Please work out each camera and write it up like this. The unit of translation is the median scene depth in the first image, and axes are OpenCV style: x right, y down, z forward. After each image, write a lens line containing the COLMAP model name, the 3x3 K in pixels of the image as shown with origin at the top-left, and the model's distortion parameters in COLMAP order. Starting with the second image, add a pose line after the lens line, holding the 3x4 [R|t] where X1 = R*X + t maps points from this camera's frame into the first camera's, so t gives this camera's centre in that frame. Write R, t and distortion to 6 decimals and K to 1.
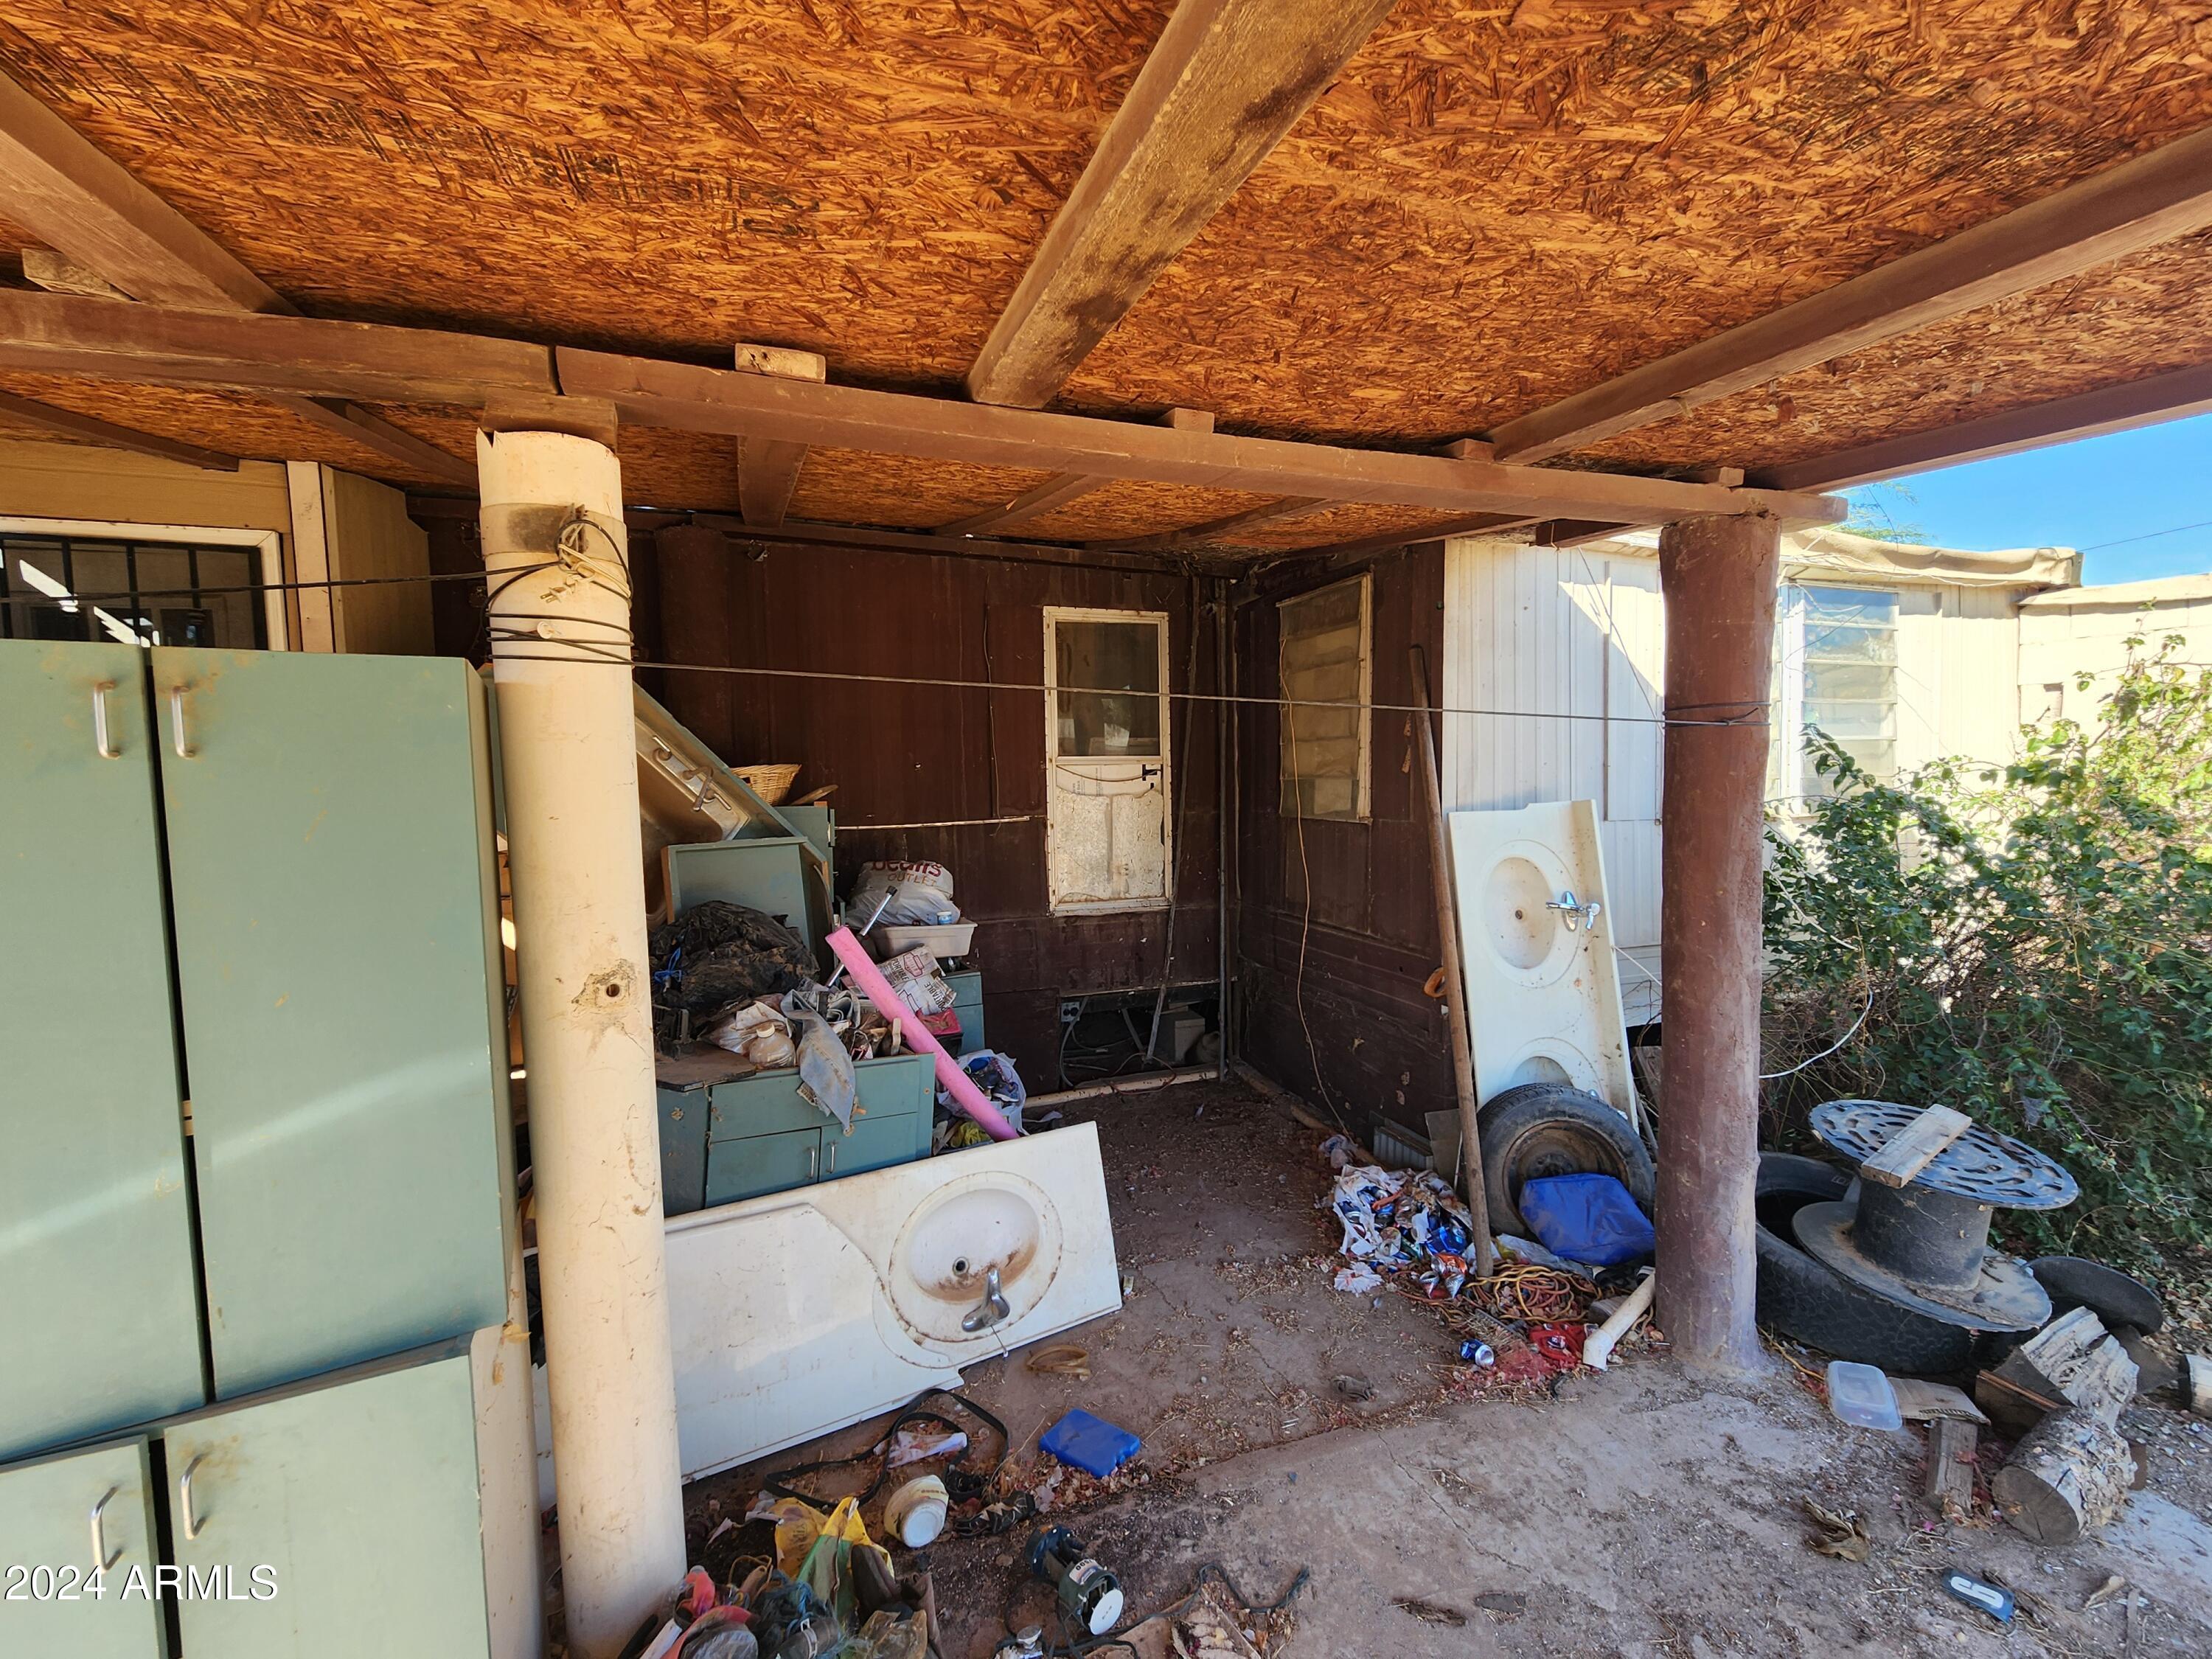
lens RADIAL K [[912.7, 0, 1108.9], [0, 912.7, 831.0], [0, 0, 1]] dist [0.001126, -0.000064]
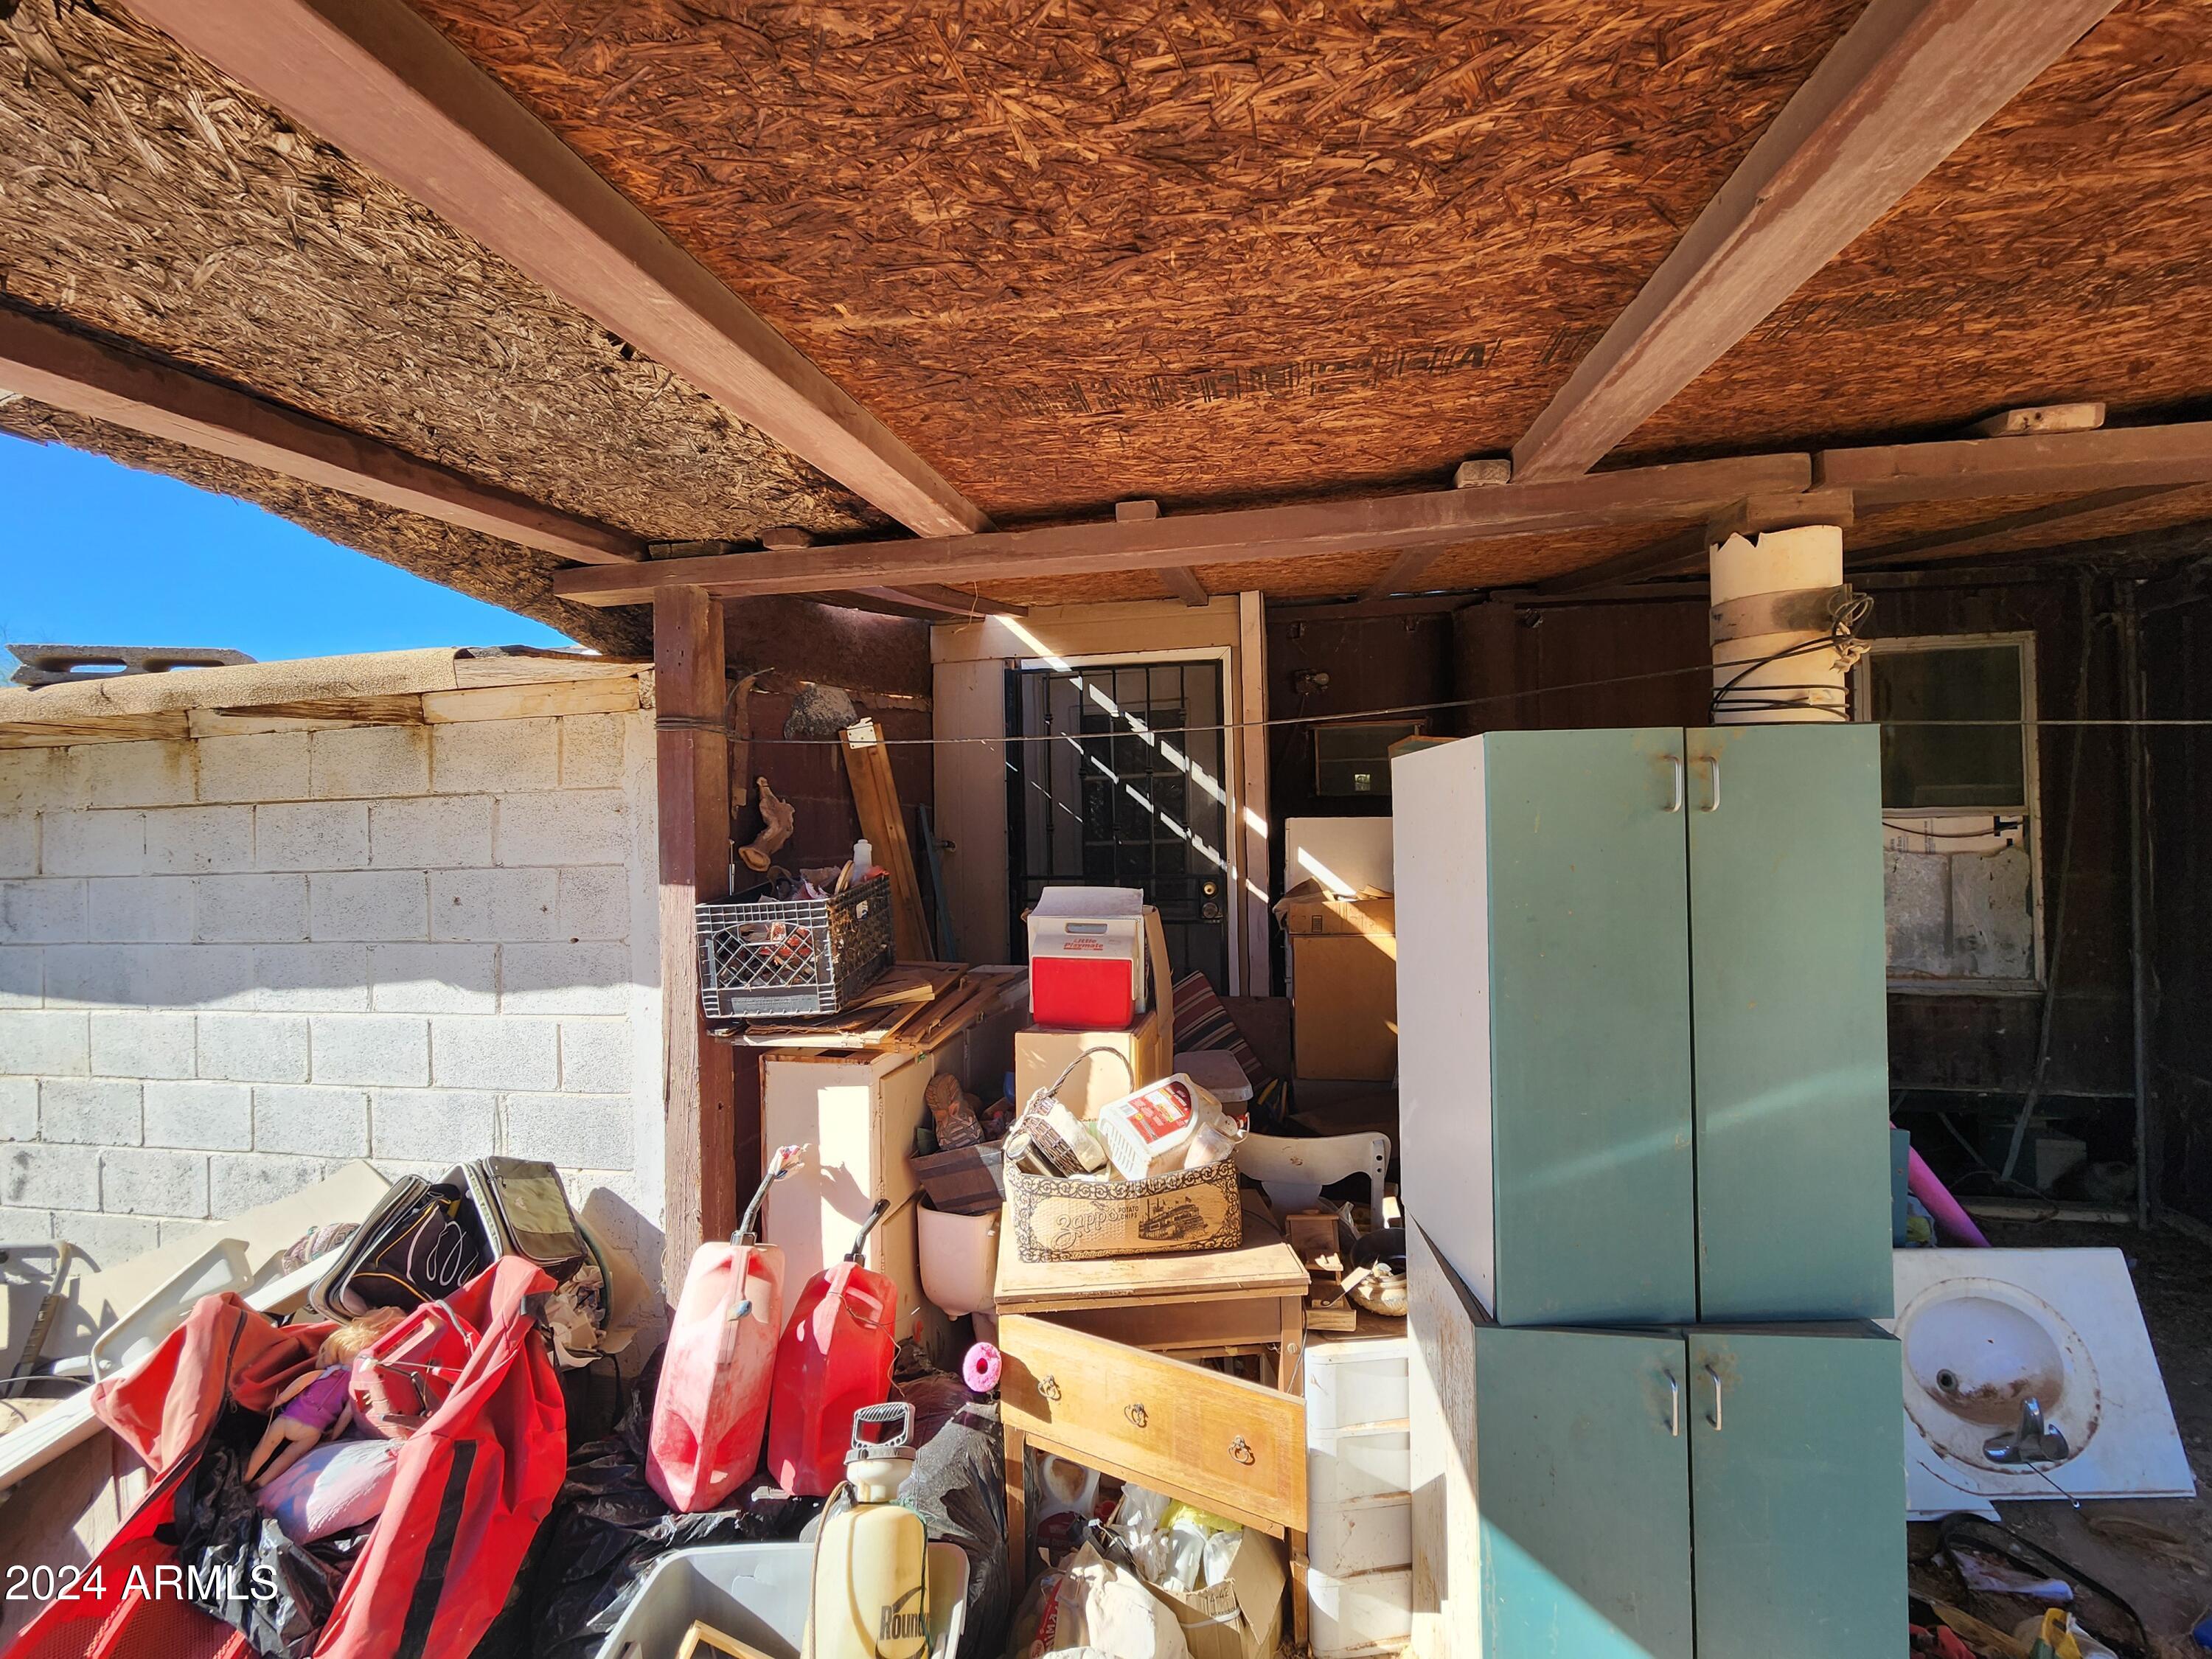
lens RADIAL K [[903.2, 0, 1119.4], [0, 903.2, 834.2], [0, 0, 1]] dist [-0.000321, -0.000164]
pose [[0.852060, 0.001150, -0.523442, -0.367749], [-0.031532, 0.998294, -0.049135, 0.014456], [0.522493, 0.058371, 0.850643, -0.187465]]
